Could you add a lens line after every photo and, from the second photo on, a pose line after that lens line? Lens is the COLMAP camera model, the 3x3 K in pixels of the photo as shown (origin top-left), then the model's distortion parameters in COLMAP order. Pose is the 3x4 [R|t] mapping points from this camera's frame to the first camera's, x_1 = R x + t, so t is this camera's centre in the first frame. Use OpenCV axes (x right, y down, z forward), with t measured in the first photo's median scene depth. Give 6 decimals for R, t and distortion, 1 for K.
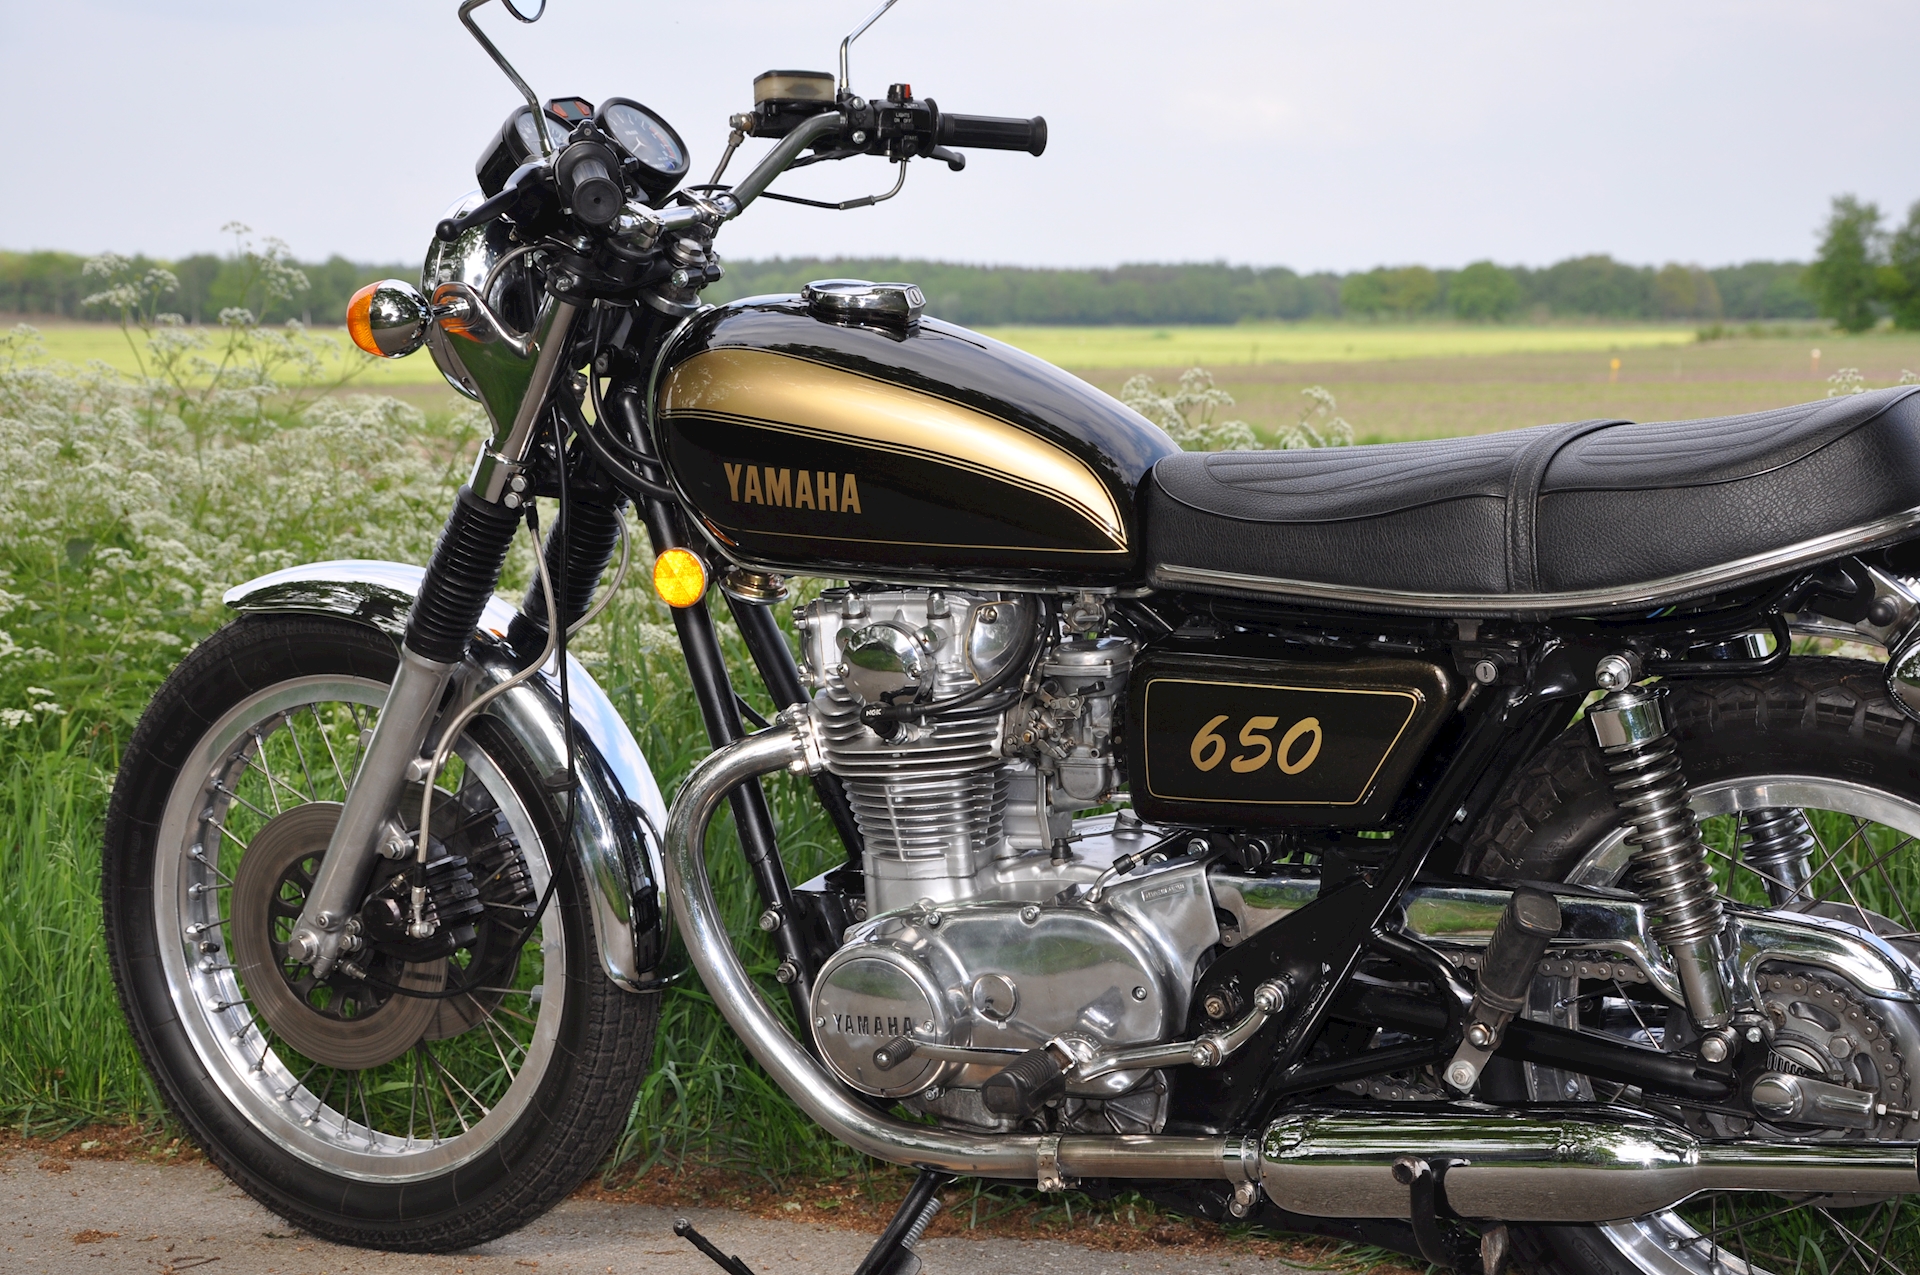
lens RADIAL K [[4381.5, 0, 960.0], [0, 4381.5, 637.5], [0, 0, 1]] dist [0.533654, -0.093081]
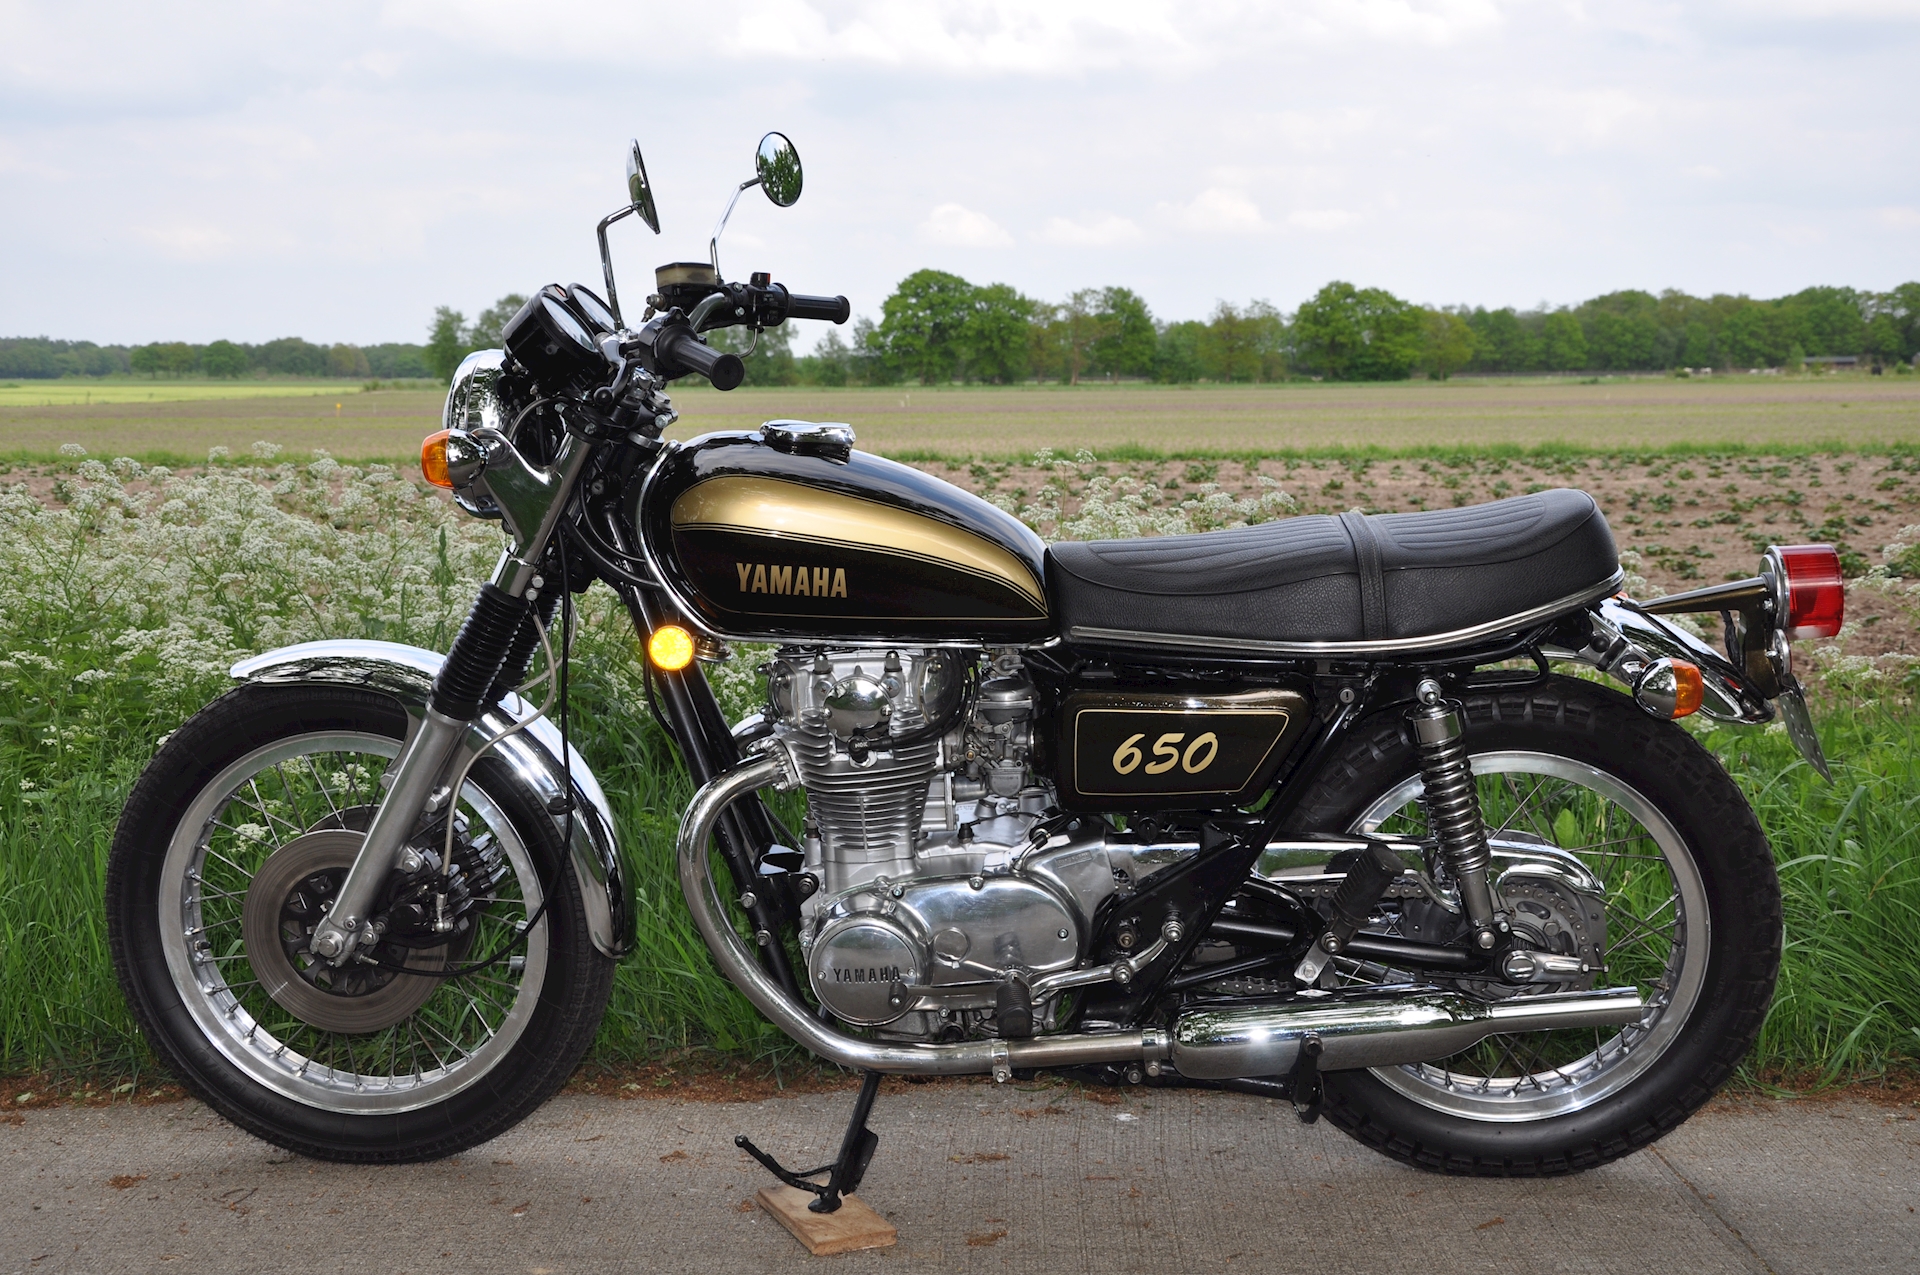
lens RADIAL K [[2505.4, 0, 960.0], [0, 2505.4, 637.5], [0, 0, 1]] dist [0.115130, 0.069056]
pose [[0.904218, -0.052836, 0.423790, -0.293639], [0.037995, 0.998335, 0.043400, -0.044495], [-0.425378, -0.023141, 0.904720, 0.270968]]
